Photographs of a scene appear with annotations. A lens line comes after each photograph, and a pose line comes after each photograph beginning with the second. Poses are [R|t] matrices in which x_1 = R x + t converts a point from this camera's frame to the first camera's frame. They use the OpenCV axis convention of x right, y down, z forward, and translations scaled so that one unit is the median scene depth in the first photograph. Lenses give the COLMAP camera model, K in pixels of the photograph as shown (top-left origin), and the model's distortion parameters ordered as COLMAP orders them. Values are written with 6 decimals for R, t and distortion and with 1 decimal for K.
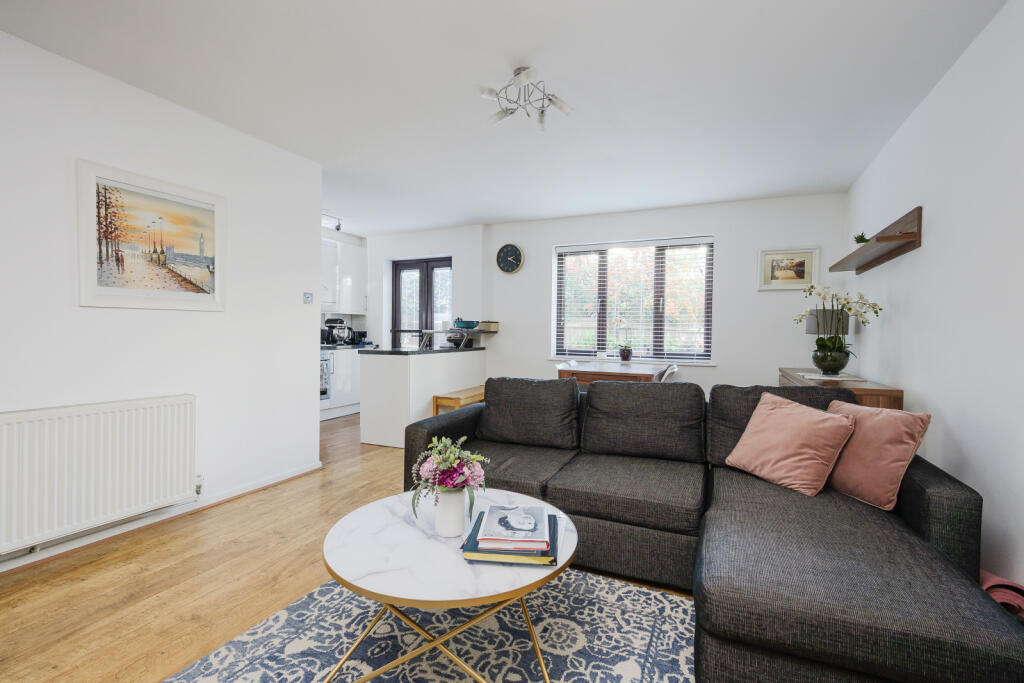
lens RADIAL K [[459.2, 0, 513.7], [0, 459.2, 339.9], [0, 0, 1]] dist [-0.001575, -0.000100]
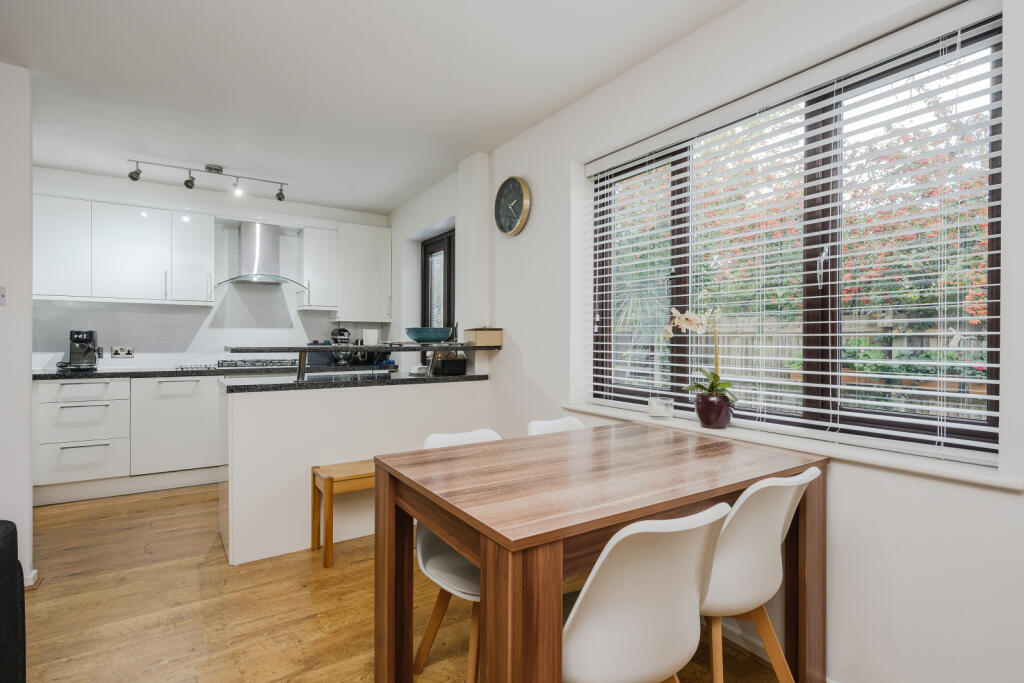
lens RADIAL K [[510.5, 0, 514.6], [0, 510.5, 340.7], [0, 0, 1]] dist [0.002681, -0.000014]
pose [[0.851150, -0.006929, -0.524877, 0.671643], [-0.007711, 0.999640, -0.025701, -0.022417], [0.524866, 0.025923, 0.850790, 1.187163]]
